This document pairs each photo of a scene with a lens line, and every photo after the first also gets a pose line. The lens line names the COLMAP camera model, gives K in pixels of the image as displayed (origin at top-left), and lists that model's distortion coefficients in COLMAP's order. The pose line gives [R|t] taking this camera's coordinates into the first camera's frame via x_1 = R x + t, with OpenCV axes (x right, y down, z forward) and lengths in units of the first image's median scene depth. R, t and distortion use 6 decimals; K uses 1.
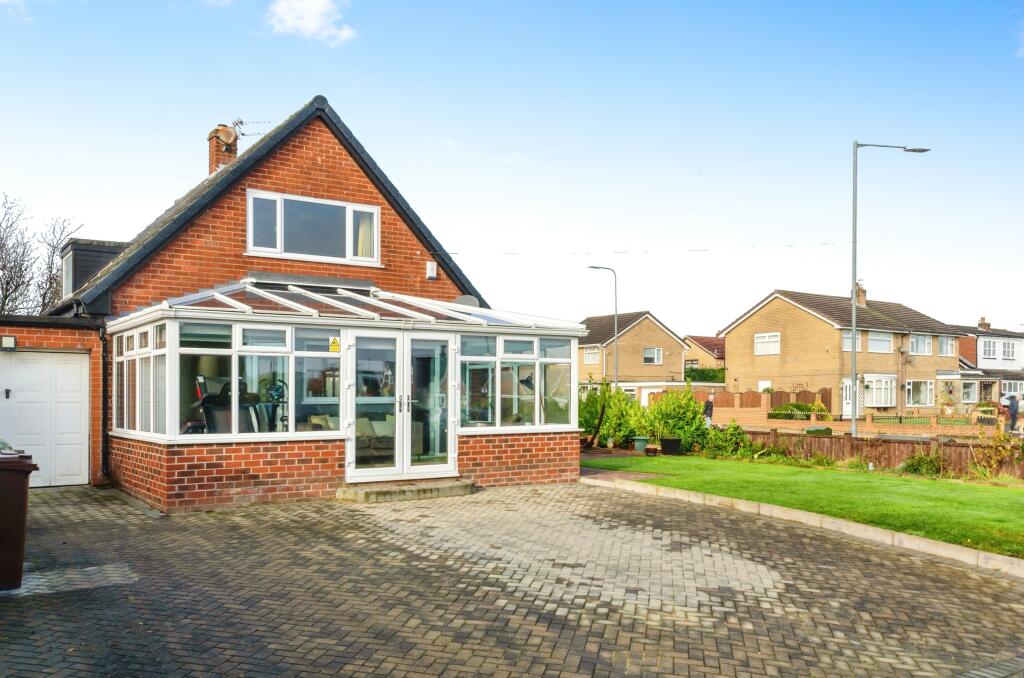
lens RADIAL K [[831.5, 0, 512.2], [0, 831.5, 334.0], [0, 0, 1]] dist [-0.006826, 0.004361]
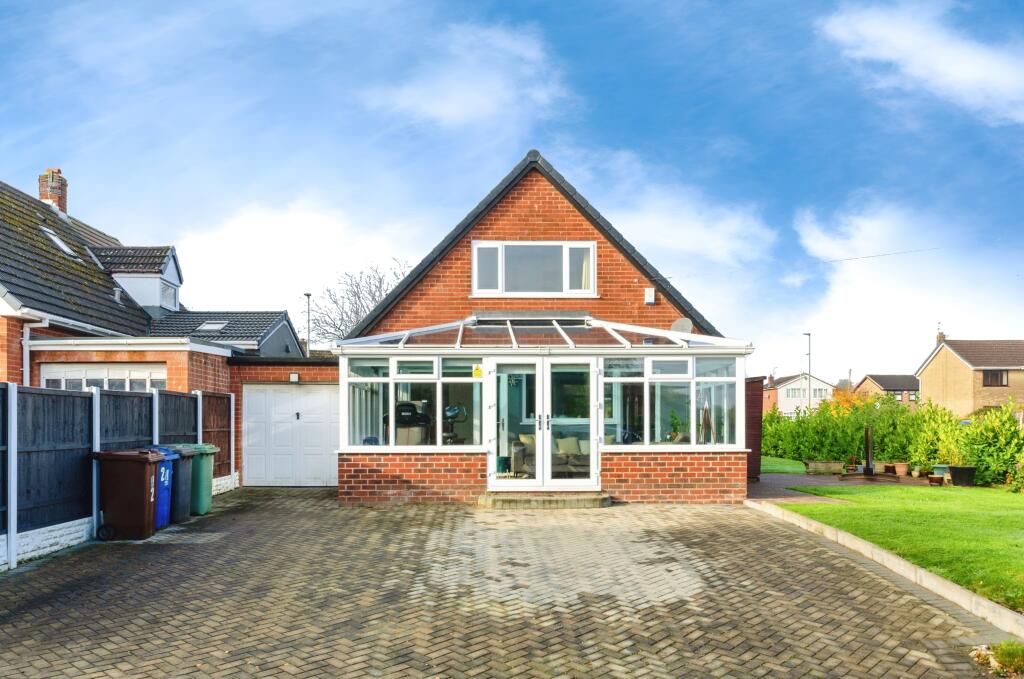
lens RADIAL K [[831.5, 0, 508.5], [0, 831.5, 348.6], [0, 0, 1]] dist [-0.006826, 0.004361]
pose [[0.846437, -0.049306, -0.530201, 0.449239], [0.040022, 0.998778, -0.028989, 0.017488], [0.530983, 0.003317, 0.847376, 0.043603]]
